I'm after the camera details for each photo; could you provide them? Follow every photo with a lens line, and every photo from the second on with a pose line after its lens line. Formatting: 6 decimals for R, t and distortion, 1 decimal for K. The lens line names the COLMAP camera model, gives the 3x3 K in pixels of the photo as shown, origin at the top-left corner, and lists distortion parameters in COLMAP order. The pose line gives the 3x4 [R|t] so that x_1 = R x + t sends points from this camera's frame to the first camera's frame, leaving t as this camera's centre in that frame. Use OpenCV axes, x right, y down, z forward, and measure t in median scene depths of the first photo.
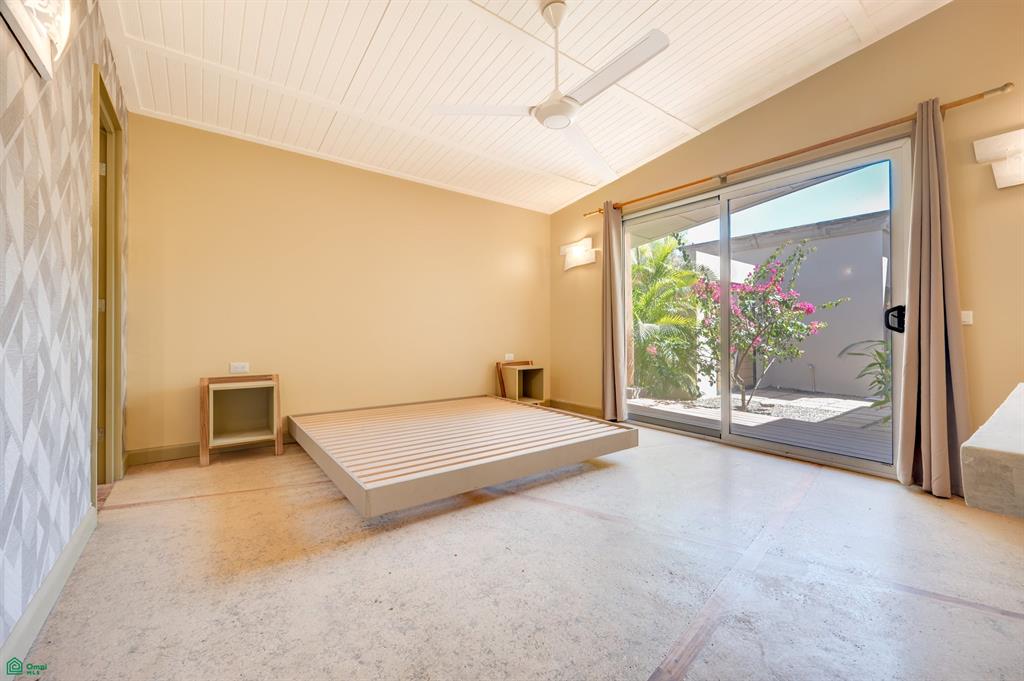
lens RADIAL K [[413.8, 0, 519.7], [0, 413.8, 335.7], [0, 0, 1]] dist [0.000922, -0.000022]
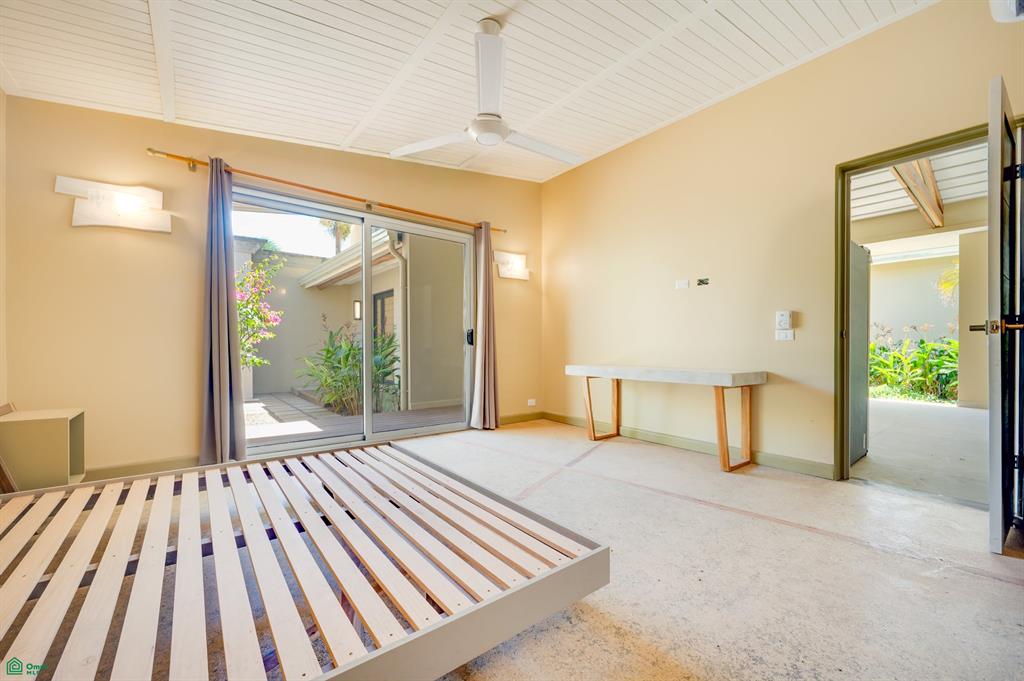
lens RADIAL K [[413.8, 0, 509.0], [0, 413.8, 341.8], [0, 0, 1]] dist [0.000922, -0.000022]
pose [[-0.015450, 0.010861, 0.999822, -0.618259], [0.000944, 0.999941, -0.010847, -0.001982], [-0.999880, 0.000776, -0.015459, 0.641851]]
